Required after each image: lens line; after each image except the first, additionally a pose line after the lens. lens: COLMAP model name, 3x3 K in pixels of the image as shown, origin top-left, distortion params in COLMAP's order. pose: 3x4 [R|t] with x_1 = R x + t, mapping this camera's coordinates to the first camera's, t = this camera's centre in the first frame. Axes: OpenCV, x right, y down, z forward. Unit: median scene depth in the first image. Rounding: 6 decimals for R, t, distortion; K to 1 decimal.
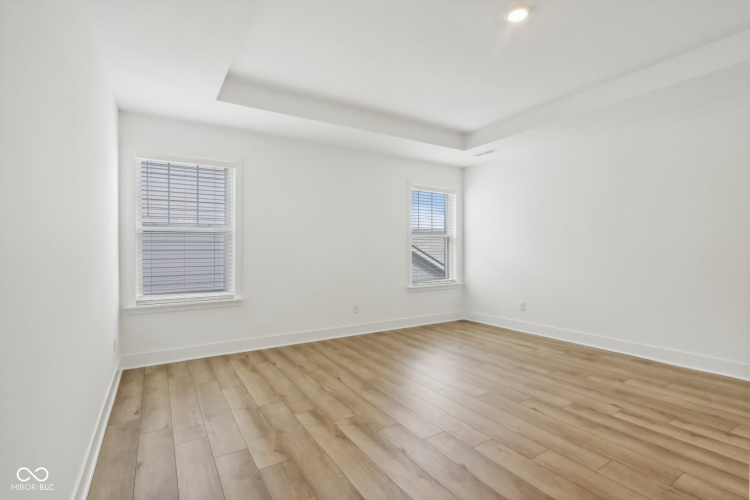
lens RADIAL K [[353.7, 0, 374.7], [0, 353.7, 251.3], [0, 0, 1]] dist [-0.010552, 0.000288]
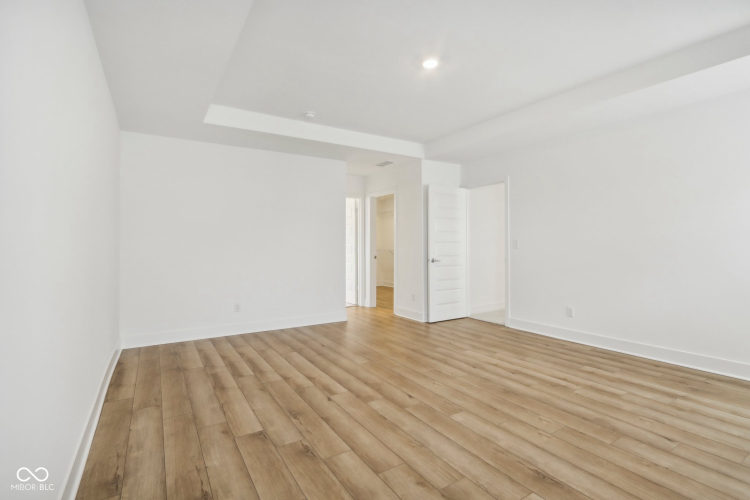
lens RADIAL K [[353.7, 0, 376.1], [0, 353.7, 252.3], [0, 0, 1]] dist [-0.010552, 0.000288]
pose [[-0.999922, 0.009076, -0.008547, 0.528630], [0.008840, 0.999589, 0.027274, -0.017114], [0.008791, 0.027196, -0.999591, 1.925831]]
